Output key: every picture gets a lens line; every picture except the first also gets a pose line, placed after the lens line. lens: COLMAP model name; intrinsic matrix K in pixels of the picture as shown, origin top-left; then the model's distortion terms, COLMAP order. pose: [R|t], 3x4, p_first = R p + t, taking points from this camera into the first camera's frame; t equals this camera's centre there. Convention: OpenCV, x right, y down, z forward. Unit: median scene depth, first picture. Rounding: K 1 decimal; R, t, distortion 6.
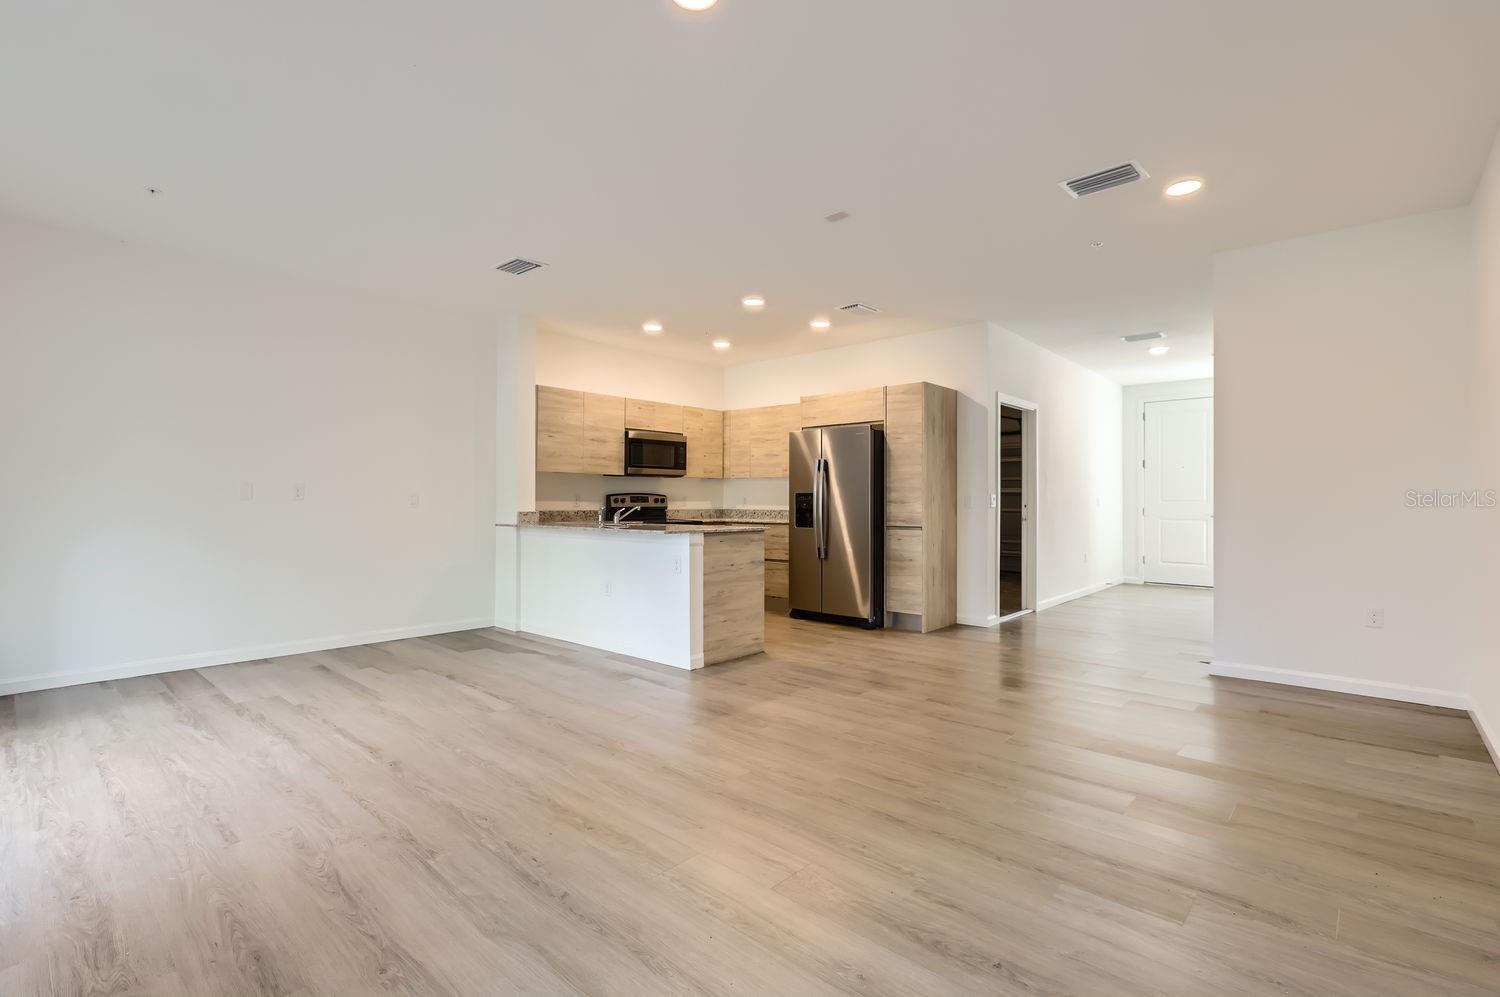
lens RADIAL K [[694.1, 0, 750.0], [0, 694.1, 498.5], [0, 0, 1]] dist [0.001826, 0.001478]
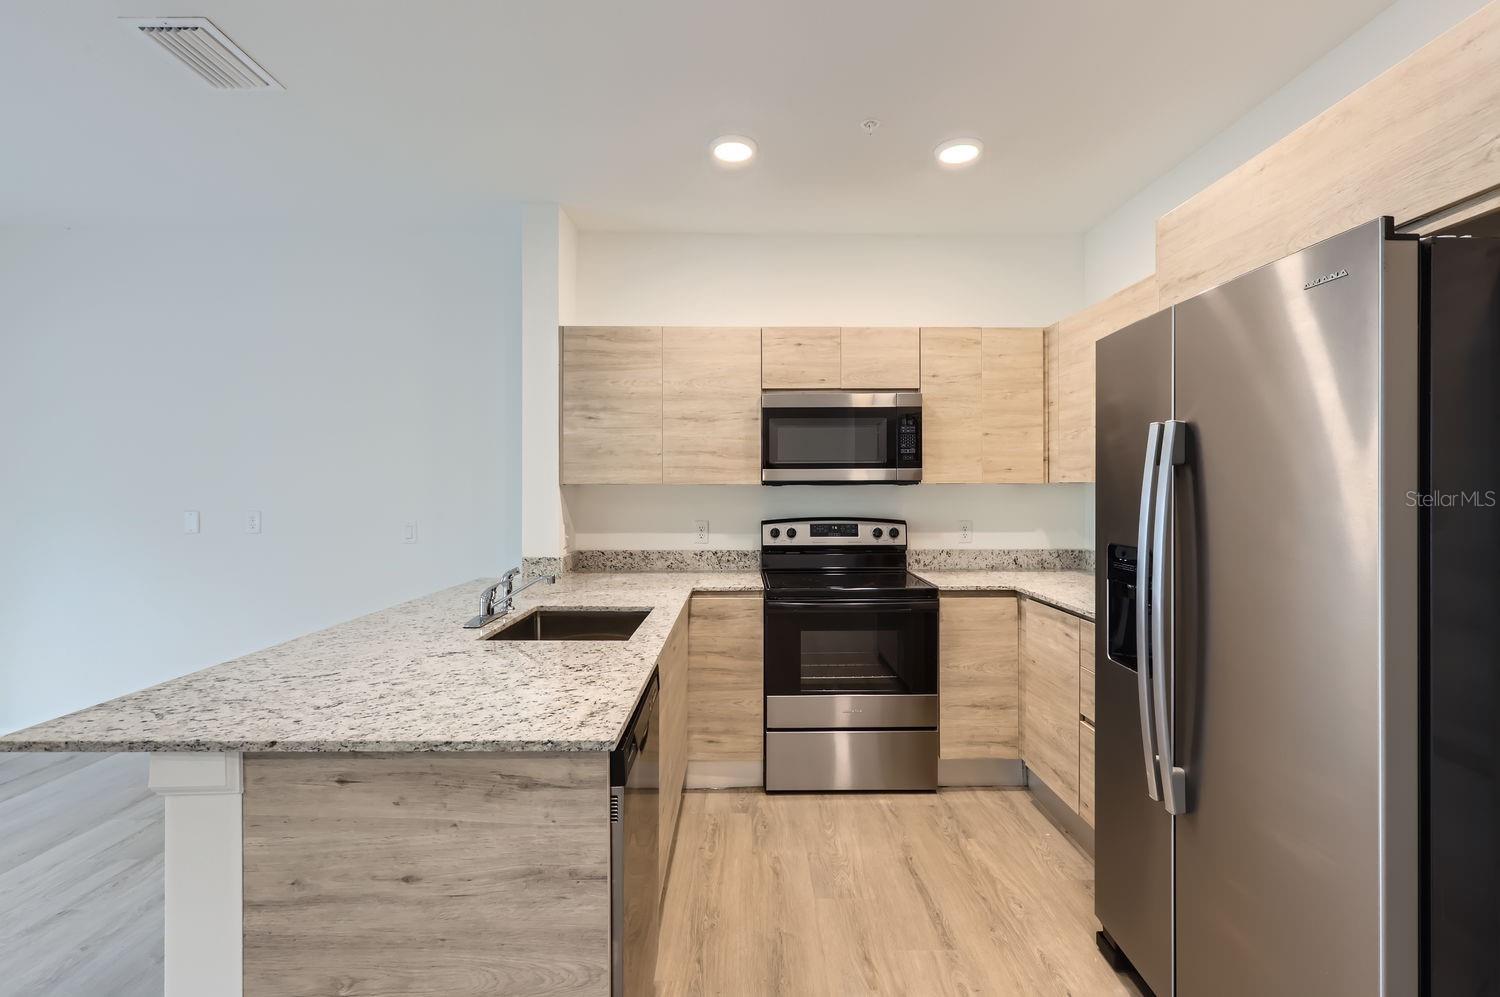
lens RADIAL K [[681.9, 0, 749.7], [0, 681.9, 487.9], [0, 0, 1]] dist [-0.002765, 0.000009]
pose [[0.677981, -0.004644, -0.735065, 0.180372], [0.005871, 0.999982, -0.000903, -0.032620], [0.735056, -0.003703, 0.677996, 0.705903]]
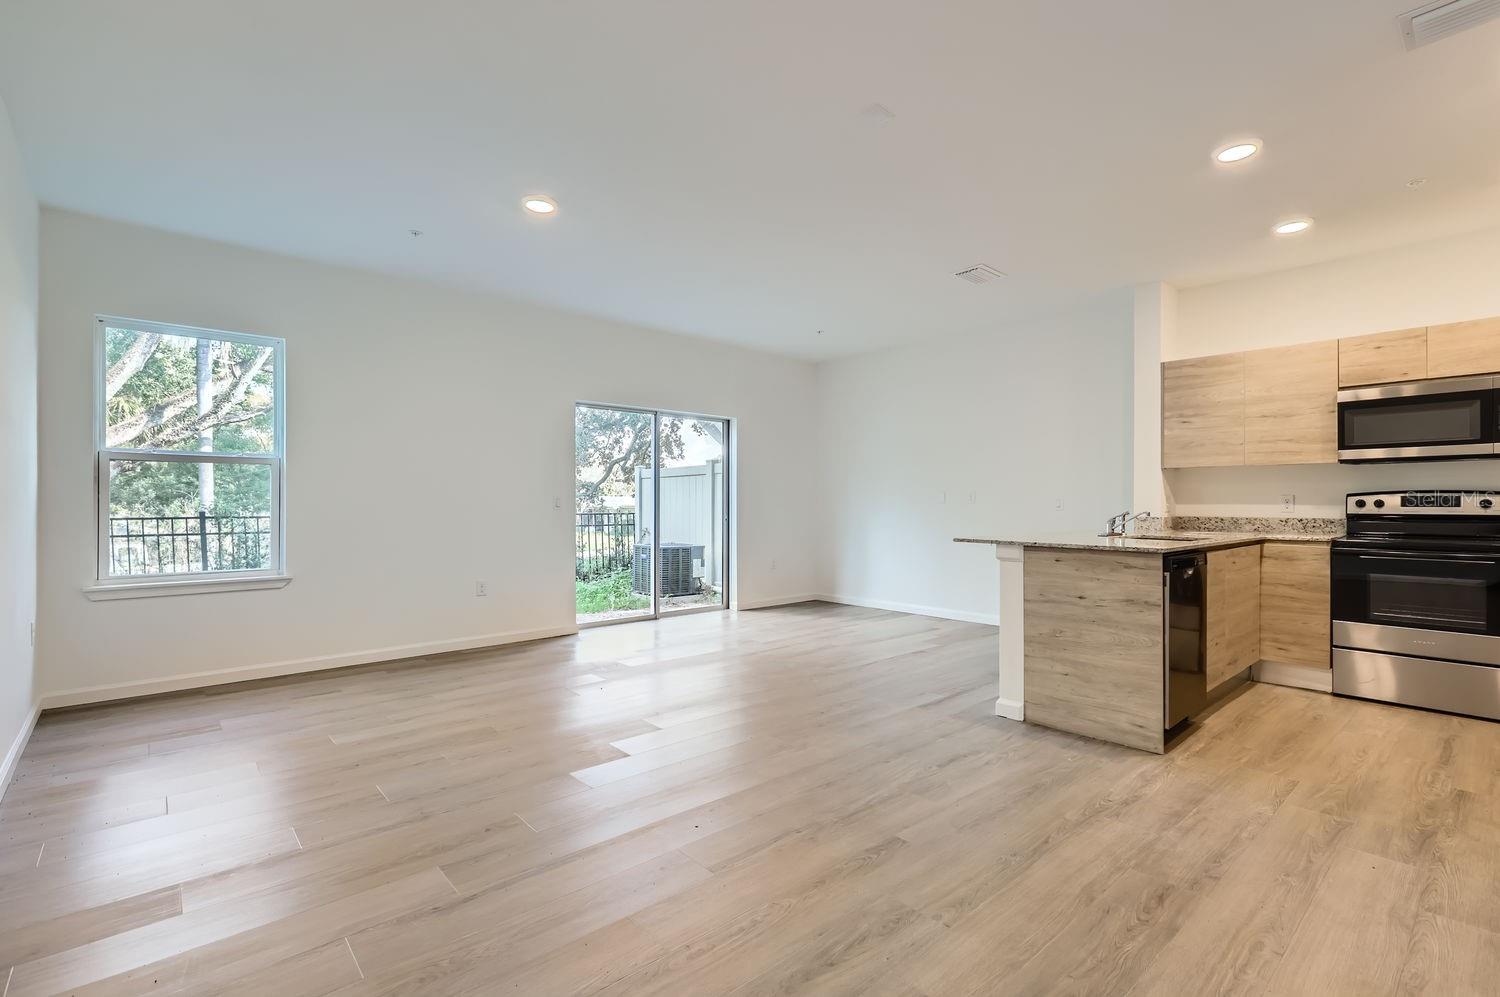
lens RADIAL K [[682.5, 0, 754.6], [0, 682.5, 501.6], [0, 0, 1]] dist [0.003525, 0.000452]
pose [[-0.100167, -0.003592, -0.994964, 0.516627], [0.002998, 0.999988, -0.003912, 0.002406], [0.994966, -0.003375, -0.100155, 0.570311]]
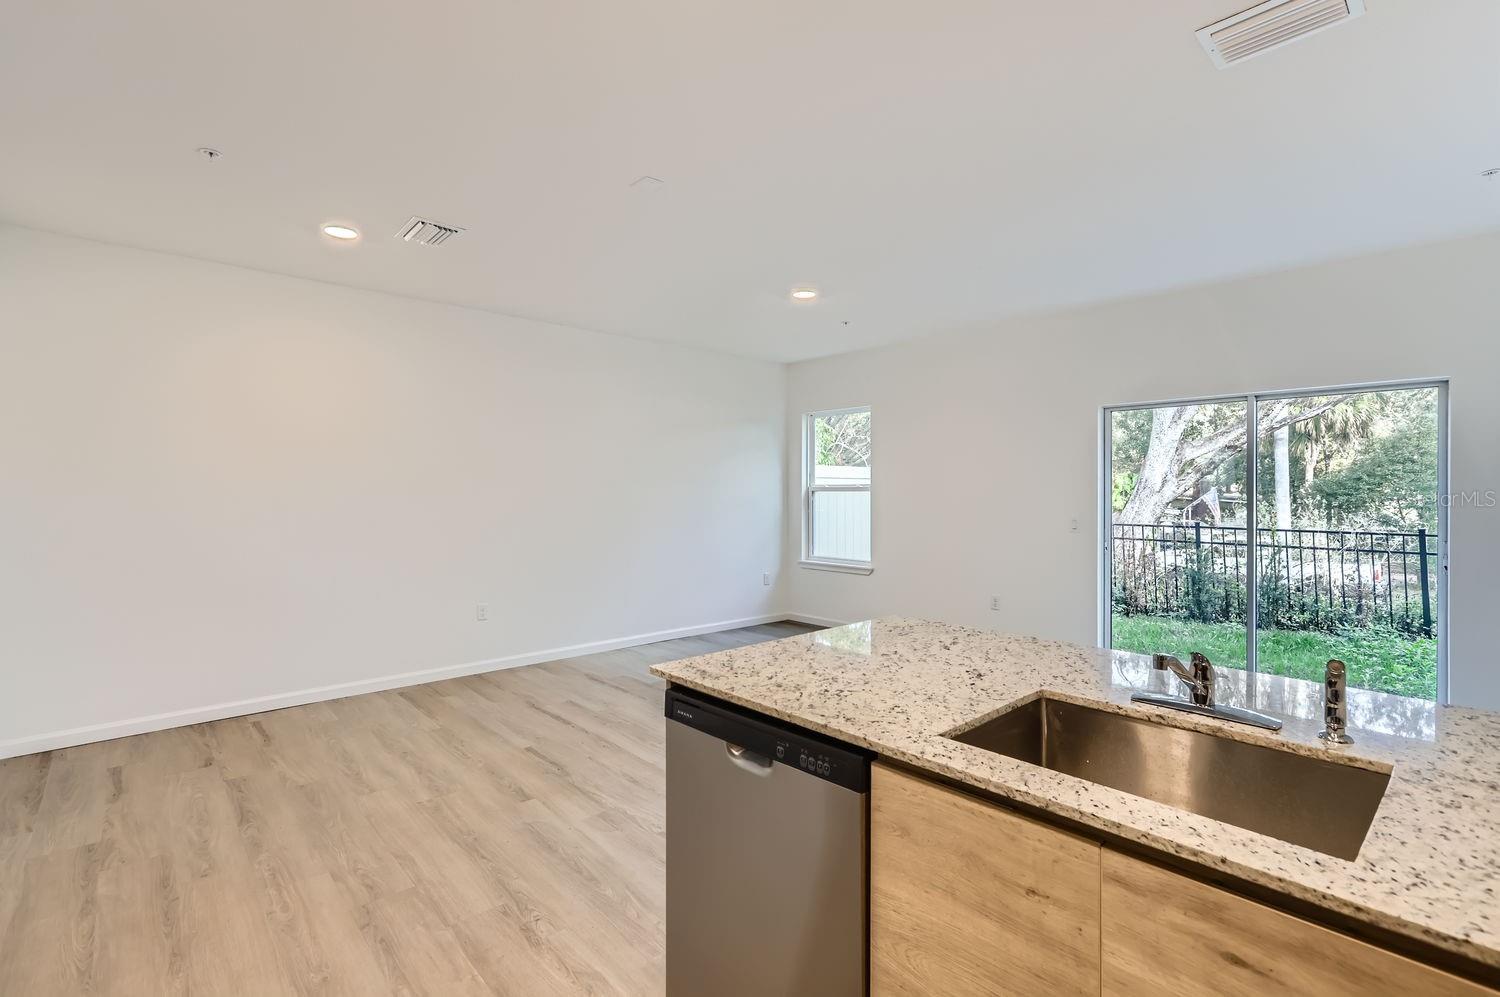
lens RADIAL K [[694.1, 0, 750.0], [0, 694.1, 498.5], [0, 0, 1]] dist [0.001826, 0.001478]
pose [[-0.995370, -0.005620, 0.095954, -0.041026], [-0.005121, 0.999972, 0.005445, -0.033891], [-0.095982, 0.004928, -0.995371, 1.068605]]
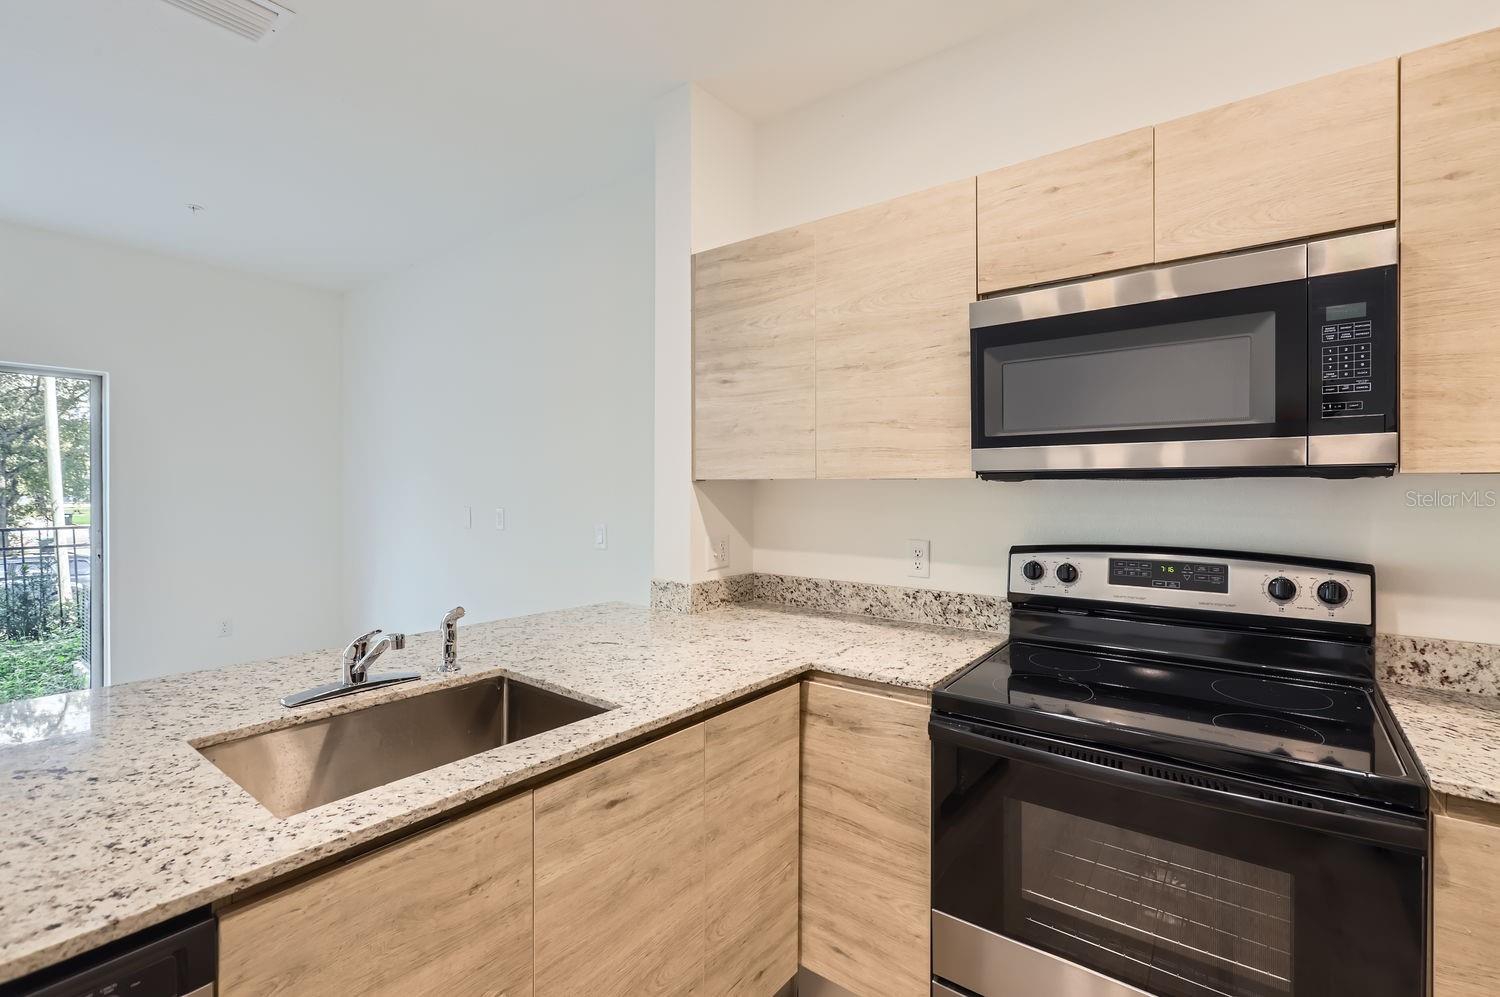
lens RADIAL K [[670.7, 0, 757.2], [0, 670.7, 491.1], [0, 0, 1]] dist [0.001321, 0.000547]
pose [[0.080934, 0.002622, -0.996716, 0.064254], [0.002804, 0.999992, 0.002859, -0.031710], [0.996716, -0.003026, 0.080926, 0.954061]]
